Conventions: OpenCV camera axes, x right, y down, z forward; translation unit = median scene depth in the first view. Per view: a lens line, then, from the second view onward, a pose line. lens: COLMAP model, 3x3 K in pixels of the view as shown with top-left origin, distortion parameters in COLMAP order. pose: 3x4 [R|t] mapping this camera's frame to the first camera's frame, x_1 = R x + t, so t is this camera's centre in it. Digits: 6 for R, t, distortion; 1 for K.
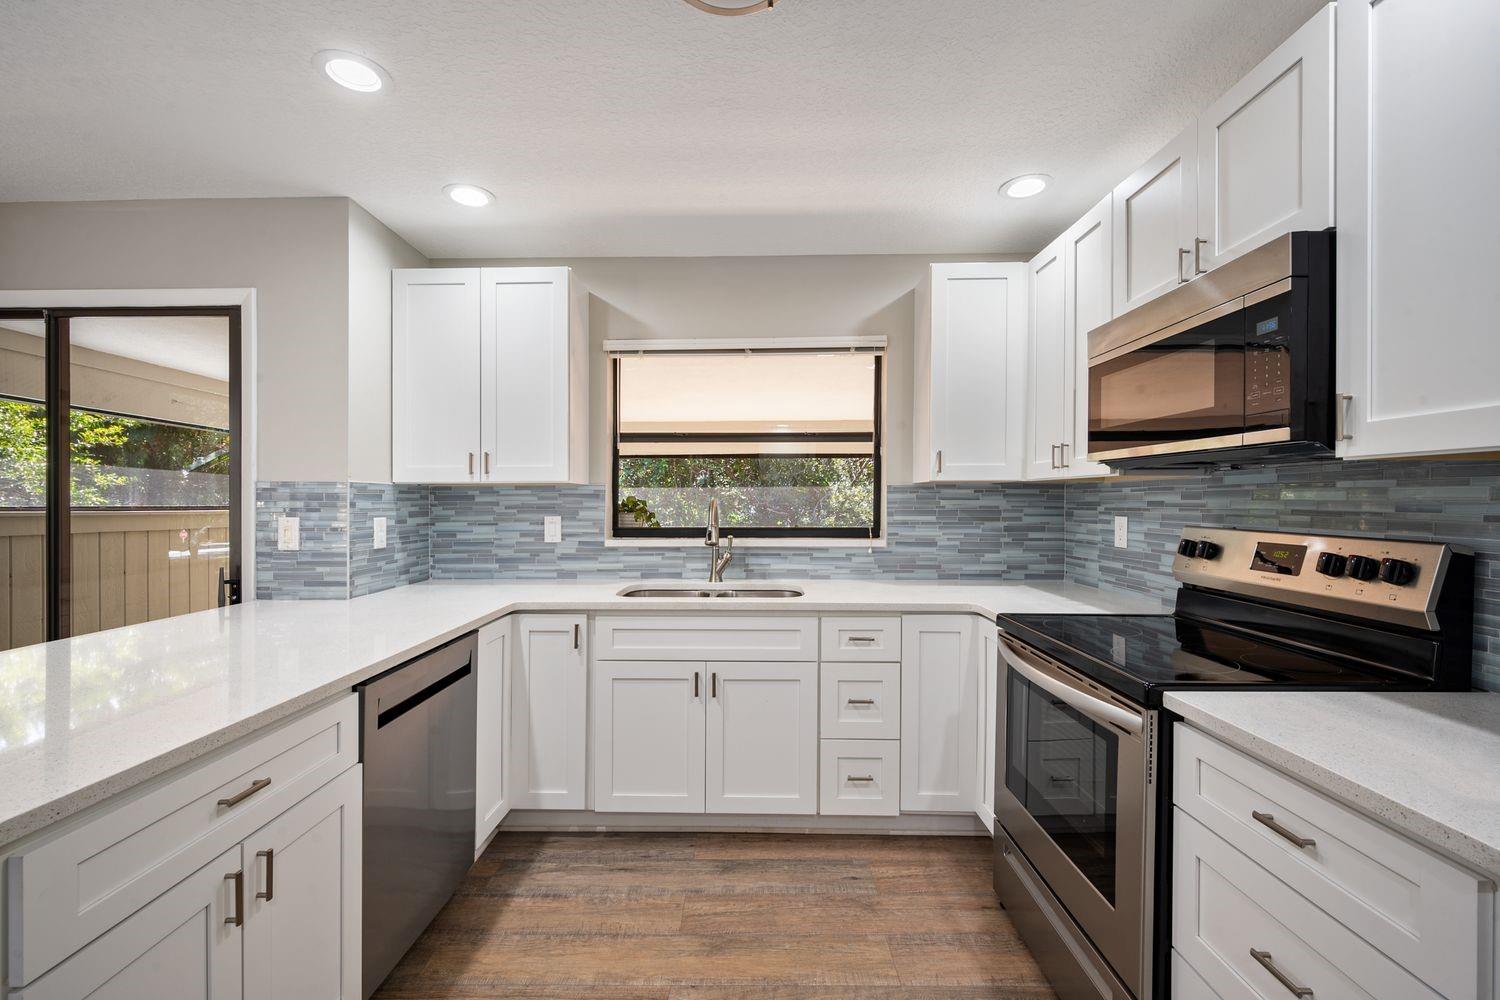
lens RADIAL K [[621.8, 0, 740.9], [0, 621.8, 504.4], [0, 0, 1]] dist [-0.002997, -0.000014]
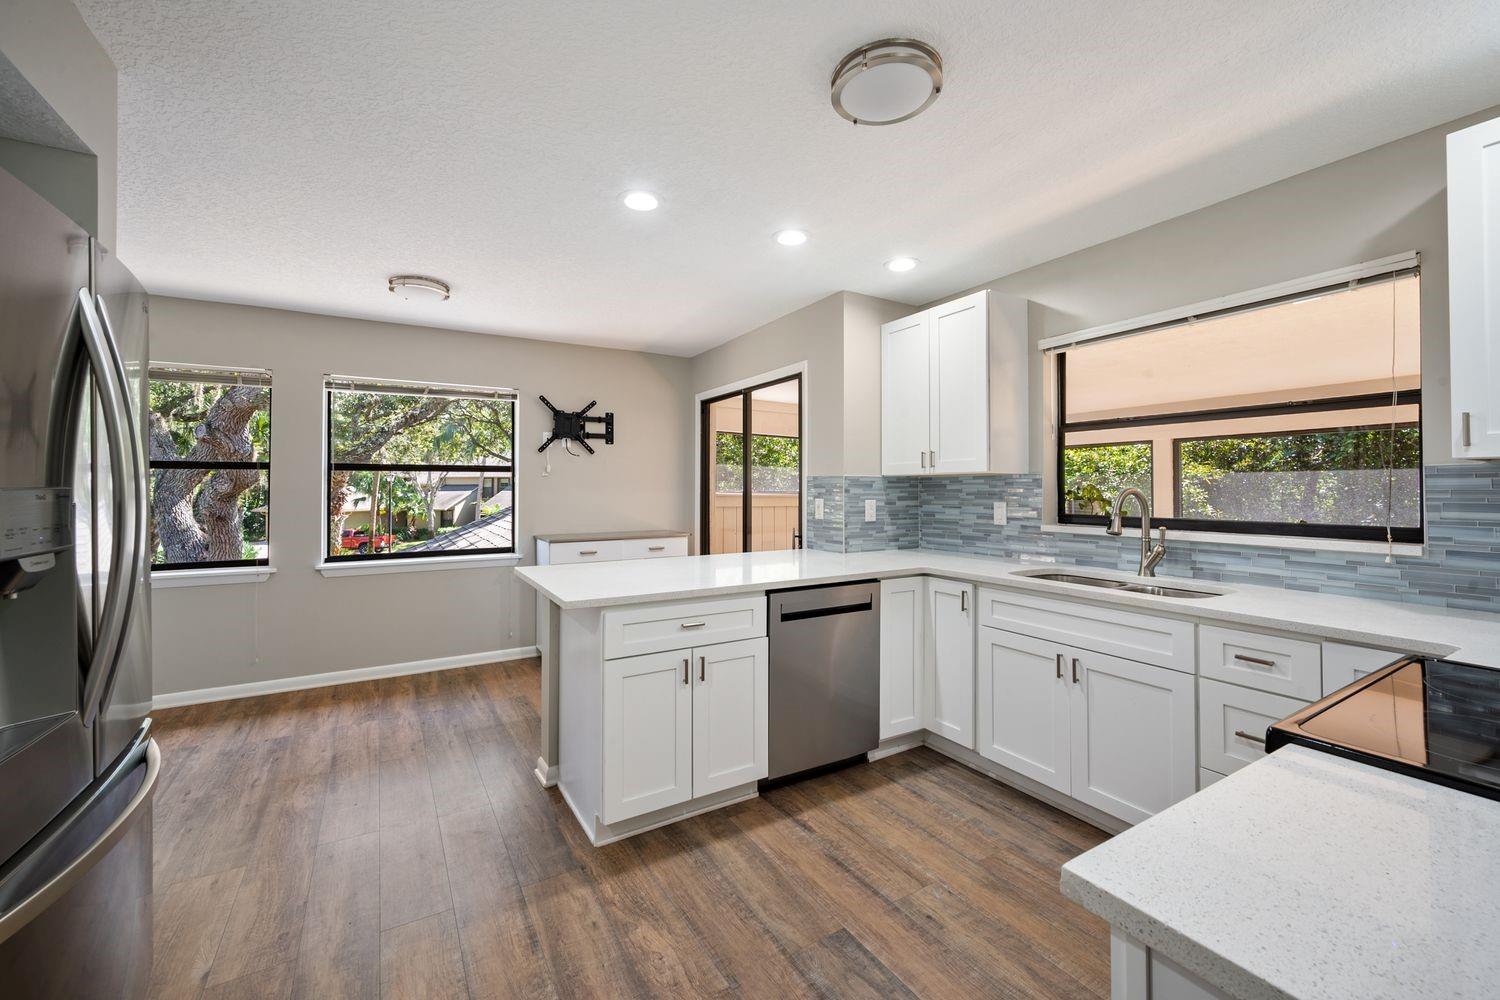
lens RADIAL K [[601.9, 0, 749.3], [0, 601.9, 474.7], [0, 0, 1]] dist [-0.000696, -0.000525]
pose [[0.530228, -0.017717, -0.847670, 0.485365], [-0.004858, 0.999702, -0.023934, -0.002857], [0.847841, 0.016809, 0.529983, 0.023600]]
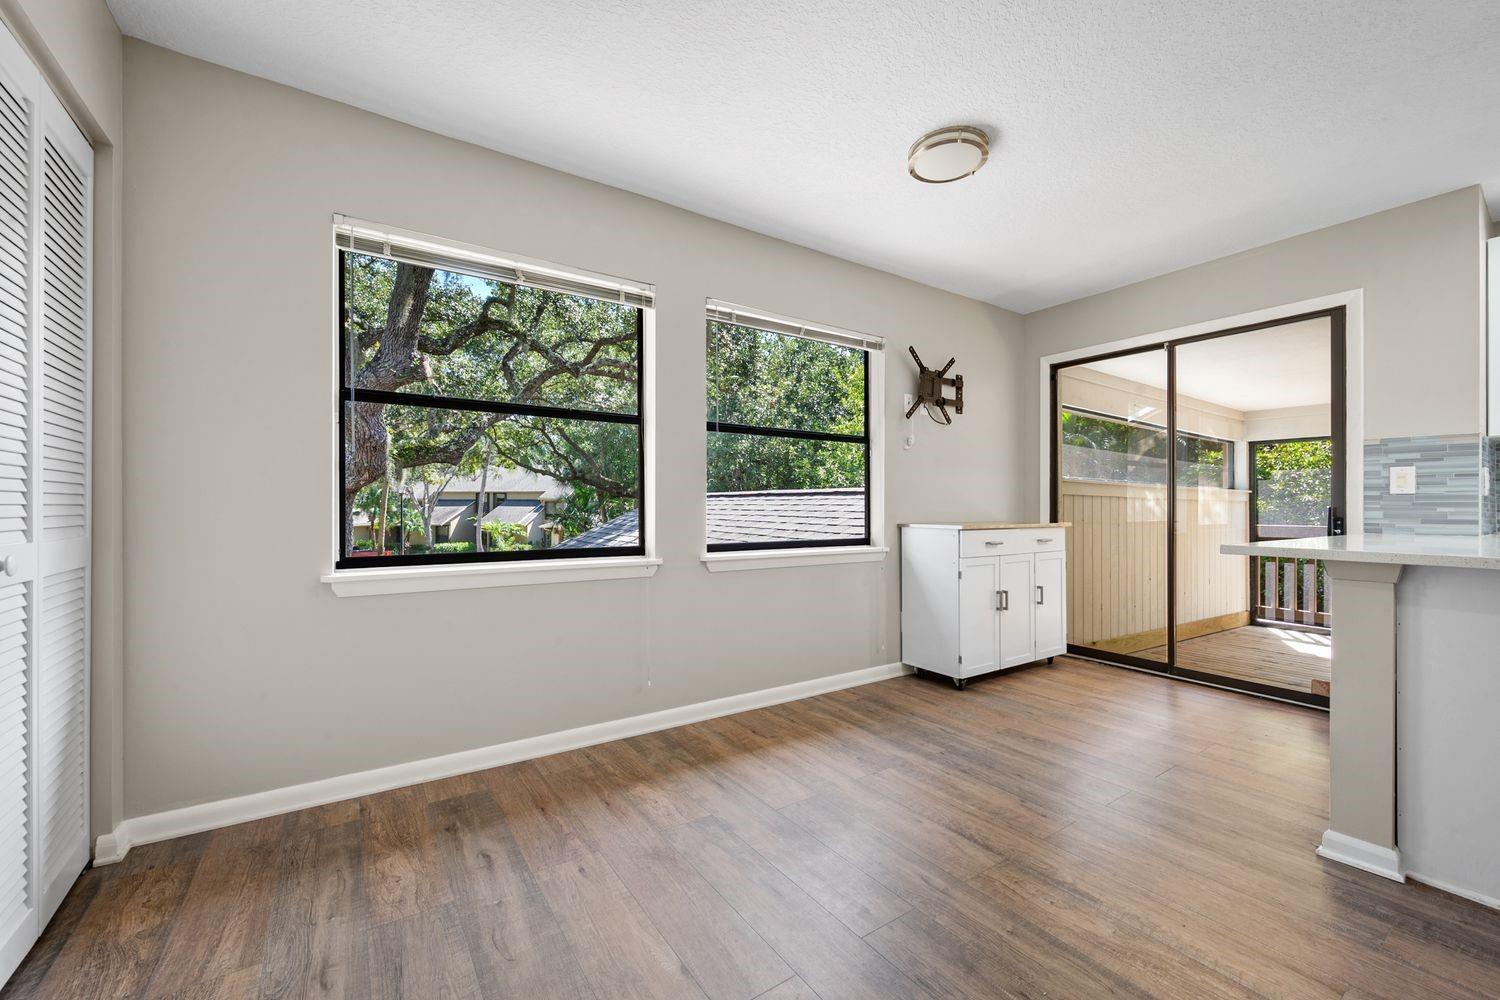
lens RADIAL K [[601.9, 0, 759.1], [0, 601.9, 500.2], [0, 0, 1]] dist [-0.000696, -0.000525]
pose [[0.572588, -0.005397, -0.819825, -0.477494], [-0.010630, 0.999845, -0.014006, 0.115394], [0.819774, 0.016734, 0.572442, -0.706317]]
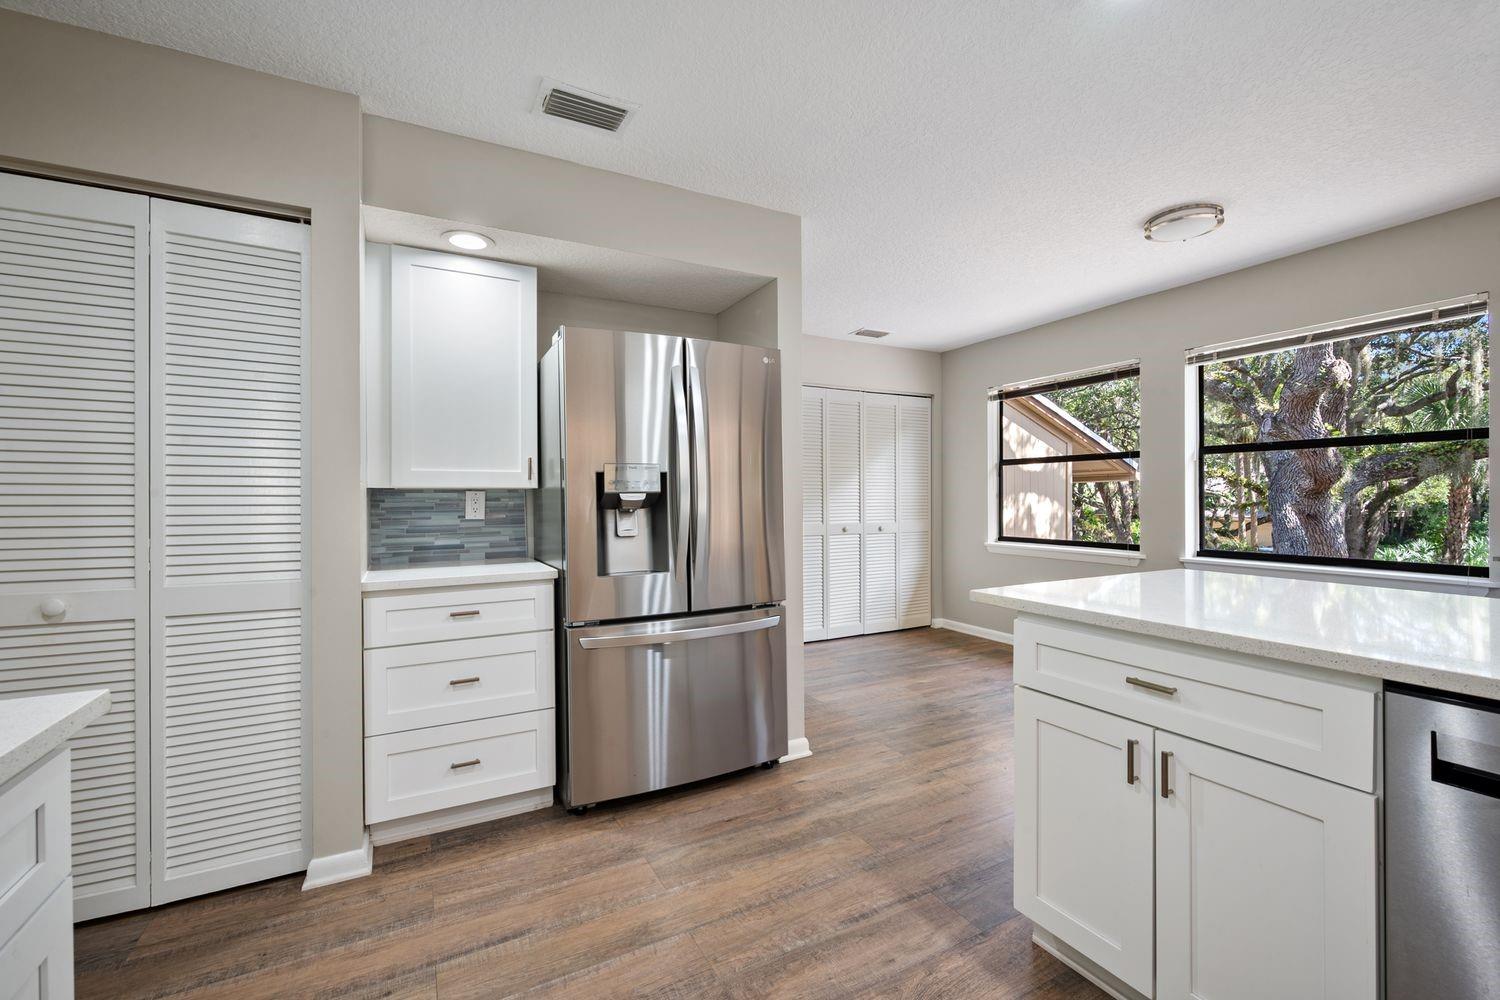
lens RADIAL K [[621.8, 0, 746.9], [0, 621.8, 494.8], [0, 0, 1]] dist [-0.002997, -0.000014]
pose [[-0.876505, 0.004130, -0.481375, 0.188689], [0.003453, 0.999991, 0.002291, 0.046177], [0.481380, 0.000346, -0.876512, 0.752117]]
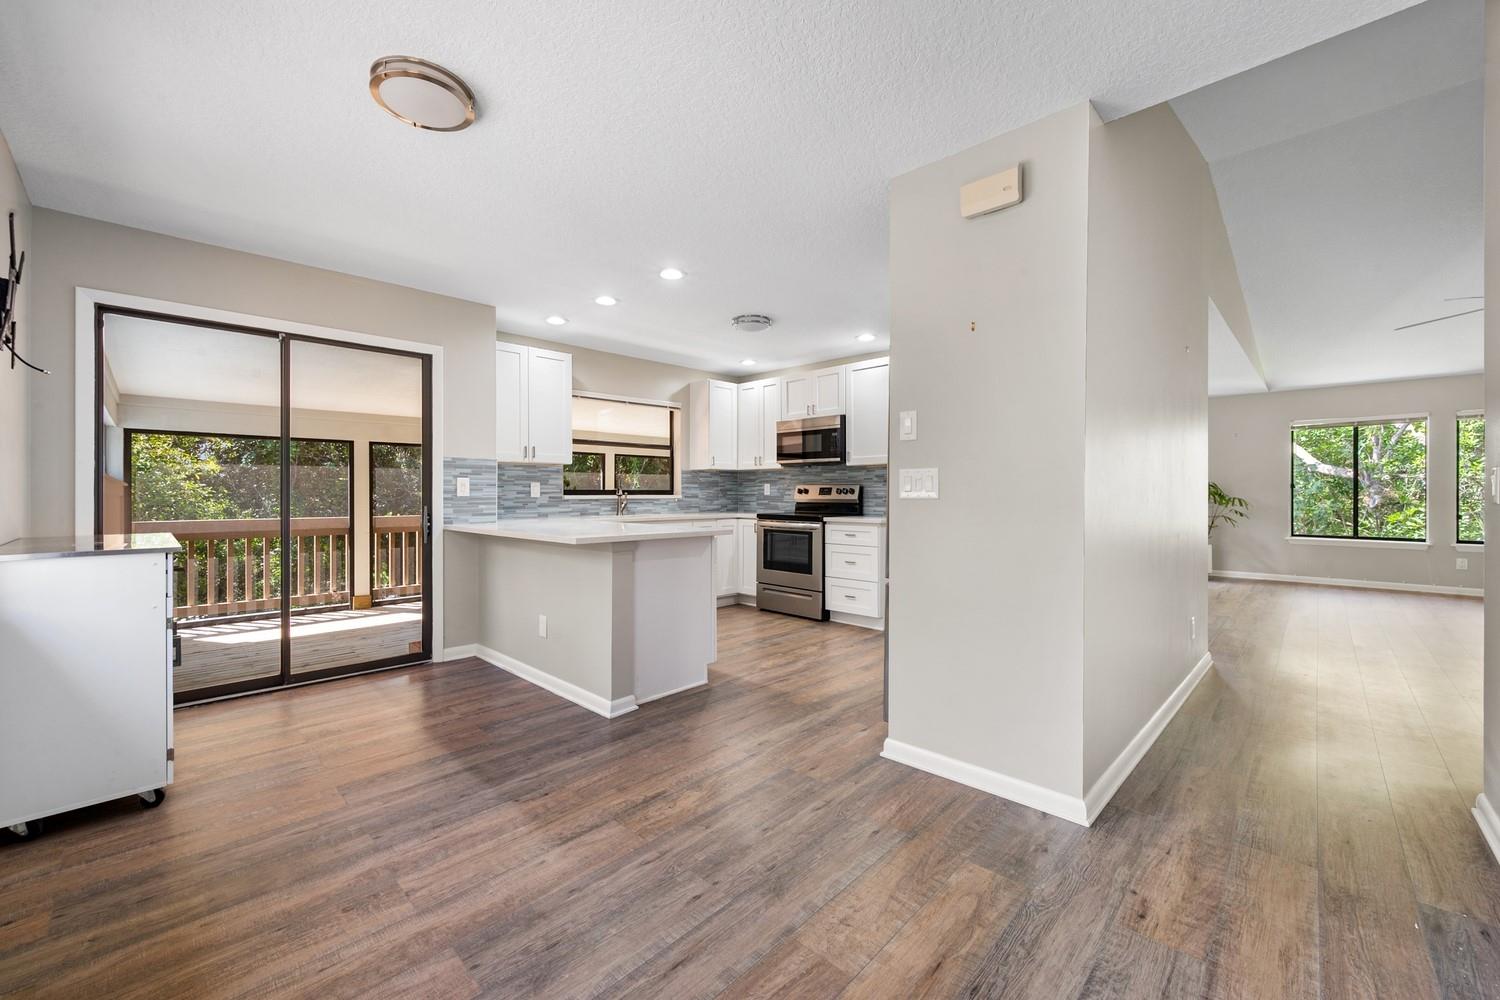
lens RADIAL K [[601.9, 0, 741.1], [0, 601.9, 491.4], [0, 0, 1]] dist [-0.000696, -0.000525]
pose [[0.691197, 0.002859, 0.722661, -1.407686], [0.005522, 0.999942, -0.009237, 0.078515], [-0.722645, 0.010375, 0.691141, -0.763656]]
